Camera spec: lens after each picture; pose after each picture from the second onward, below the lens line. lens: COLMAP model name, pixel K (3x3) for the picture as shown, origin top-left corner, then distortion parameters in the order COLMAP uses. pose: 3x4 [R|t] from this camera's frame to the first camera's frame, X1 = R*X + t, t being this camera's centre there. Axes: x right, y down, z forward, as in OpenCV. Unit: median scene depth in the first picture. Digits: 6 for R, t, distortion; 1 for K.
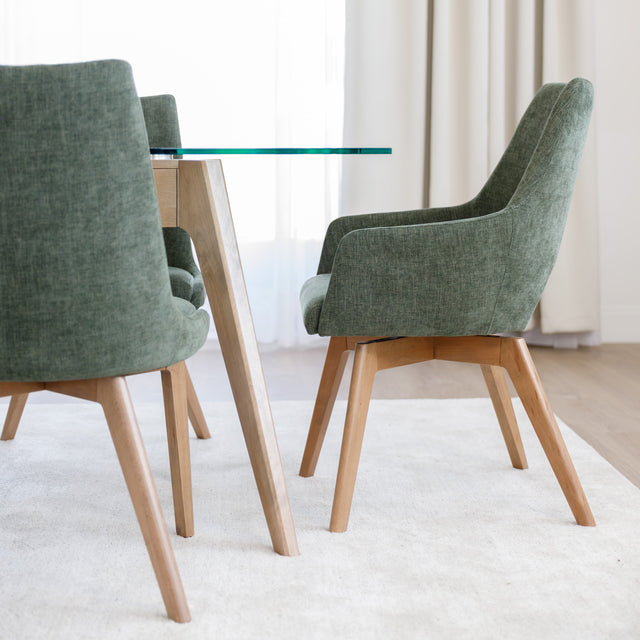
lens RADIAL K [[2572.4, 0, 321.1], [0, 2572.4, 320.1], [0, 0, 1]] dist [-0.109287, 0.000000]
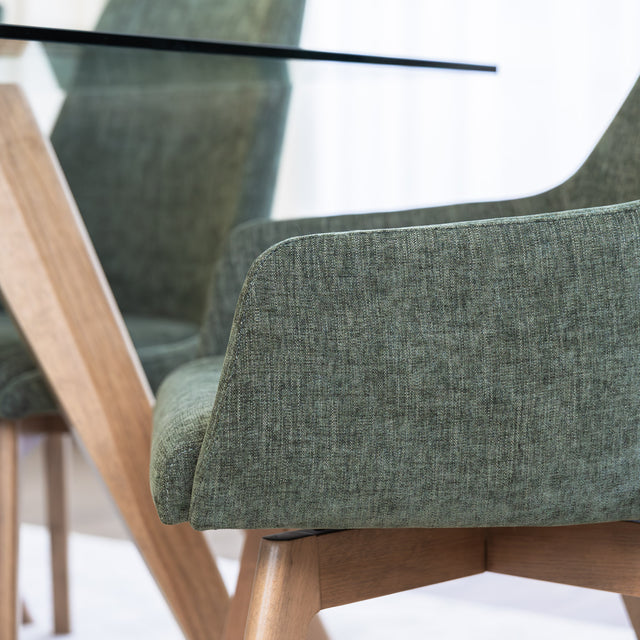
lens RADIAL K [[2572.4, 0, 319.3], [0, 2572.4, 319.7], [0, 0, 1]] dist [-0.109287, 0.000000]
pose [[0.997473, -0.001143, 0.071040, -0.008524], [0.000905, 0.999994, 0.003375, -0.024497], [-0.071043, -0.003303, 0.997468, 0.638664]]
